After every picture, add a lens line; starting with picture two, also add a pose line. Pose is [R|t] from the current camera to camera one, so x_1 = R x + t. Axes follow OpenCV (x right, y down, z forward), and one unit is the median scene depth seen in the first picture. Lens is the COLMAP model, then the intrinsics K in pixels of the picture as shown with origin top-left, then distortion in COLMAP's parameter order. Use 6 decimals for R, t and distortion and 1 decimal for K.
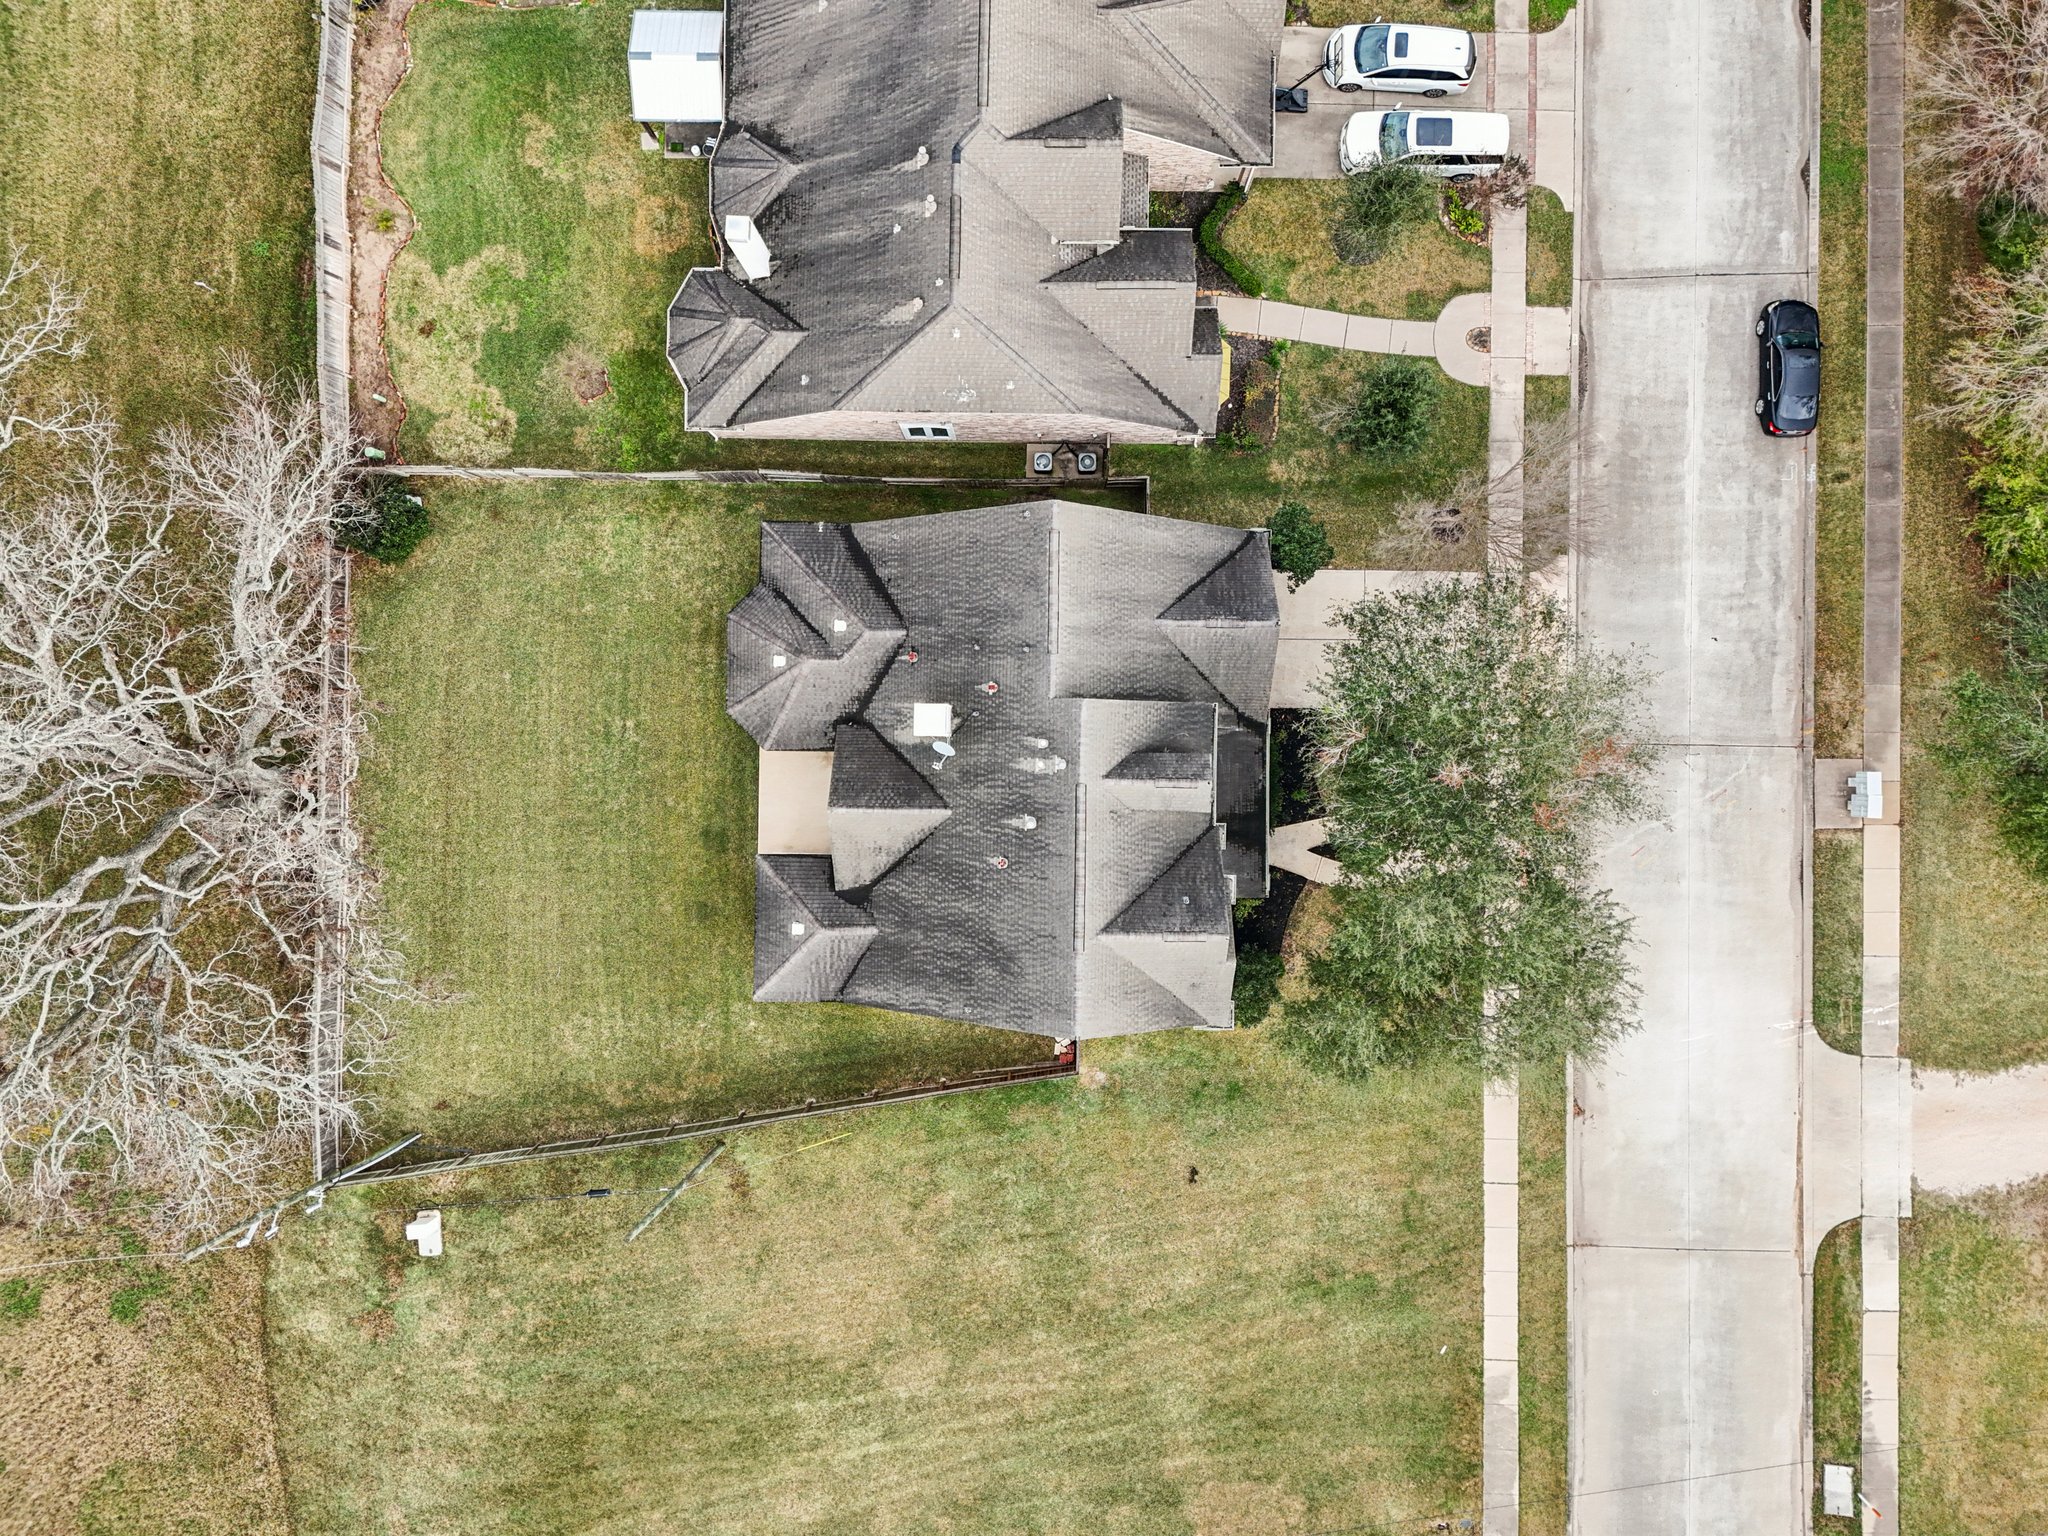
lens RADIAL K [[1472.2, 0, 1001.0], [0, 1472.2, 710.8], [0, 0, 1]] dist [0.025037, -0.008267]
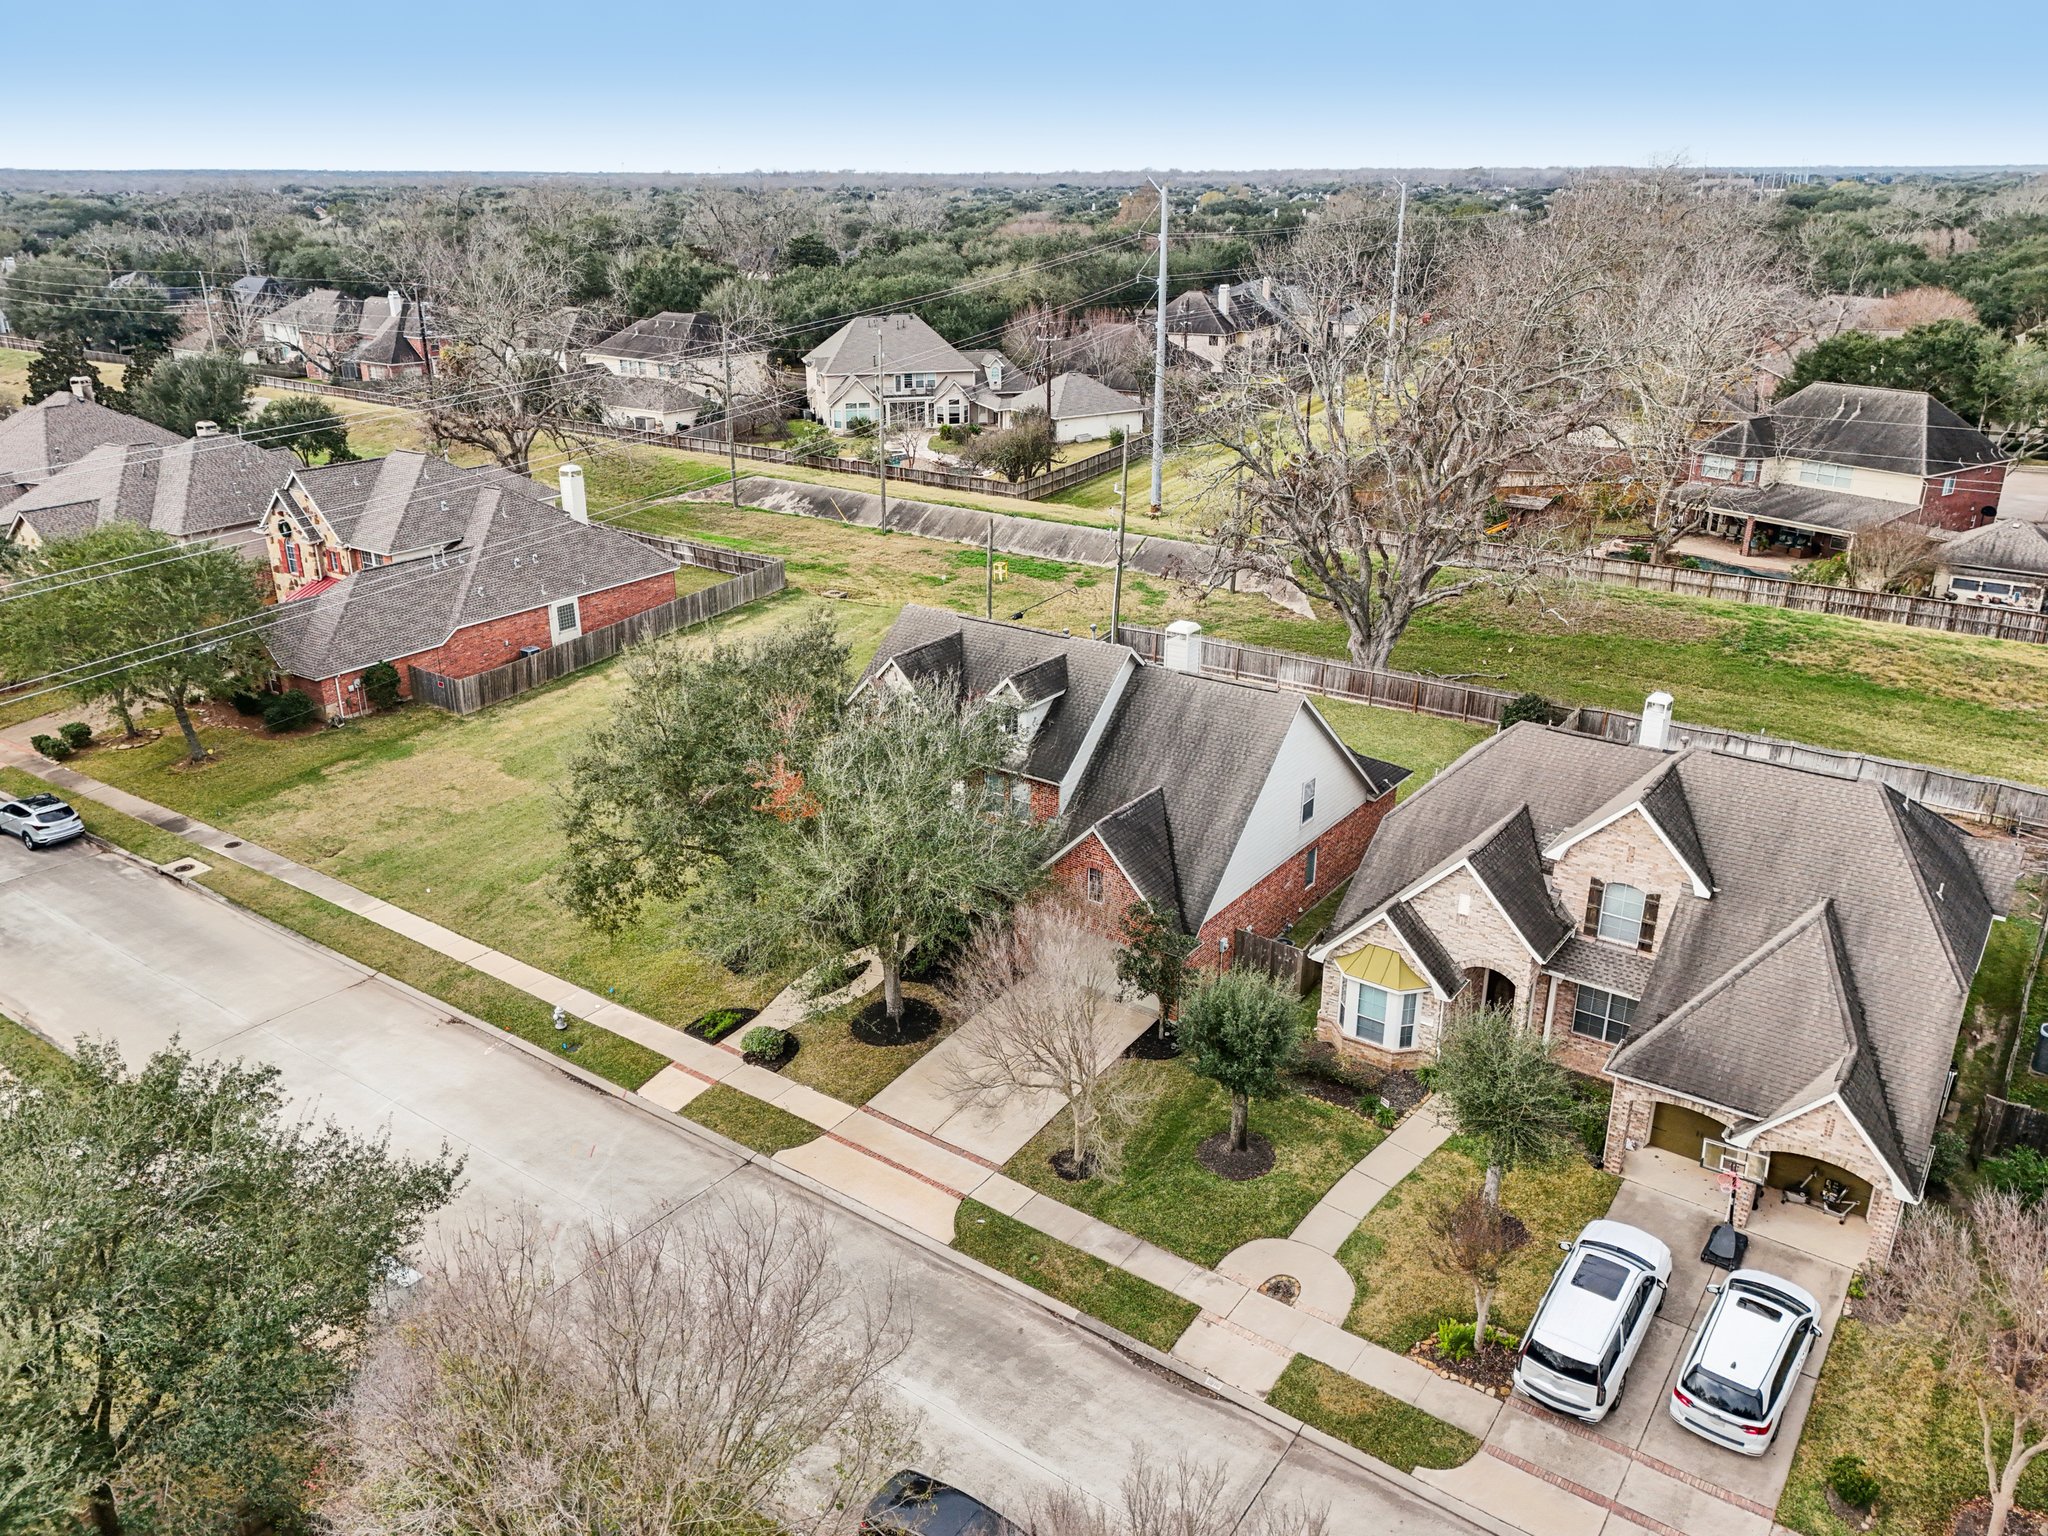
lens RADIAL K [[1523.1, 0, 1029.1], [0, 1523.1, 741.5], [0, 0, 1]] dist [0.075092, -0.085576]
pose [[-0.569905, 0.306488, -0.762413, 0.876999], [-0.821327, -0.184145, 0.539919, -0.506435], [0.025084, 0.933893, 0.356672, 0.534563]]
